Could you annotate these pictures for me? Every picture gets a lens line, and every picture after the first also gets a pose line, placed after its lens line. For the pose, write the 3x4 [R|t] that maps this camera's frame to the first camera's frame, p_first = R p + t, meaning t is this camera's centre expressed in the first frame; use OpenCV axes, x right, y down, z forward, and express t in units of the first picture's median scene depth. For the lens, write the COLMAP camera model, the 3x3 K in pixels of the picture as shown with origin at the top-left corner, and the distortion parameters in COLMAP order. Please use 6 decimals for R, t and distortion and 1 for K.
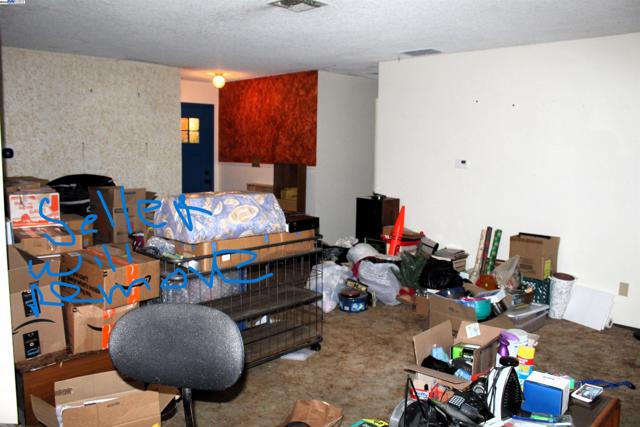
lens RADIAL K [[541.0, 0, 320.0], [0, 541.0, 213.5], [0, 0, 1]] dist [-0.052605, 0.001590]
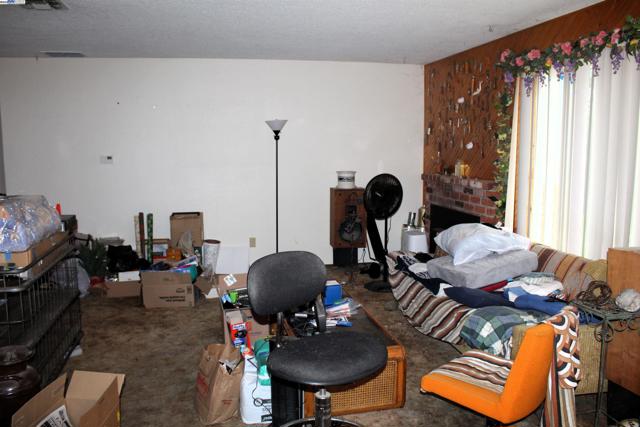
lens RADIAL K [[541.0, 0, 320.0], [0, 541.0, 213.5], [0, 0, 1]] dist [-0.052605, 0.001590]
pose [[0.593068, -0.122953, 0.795709, -0.404400], [0.113925, 0.991143, 0.068239, -0.008725], [-0.797052, 0.050181, 0.601823, 0.001734]]
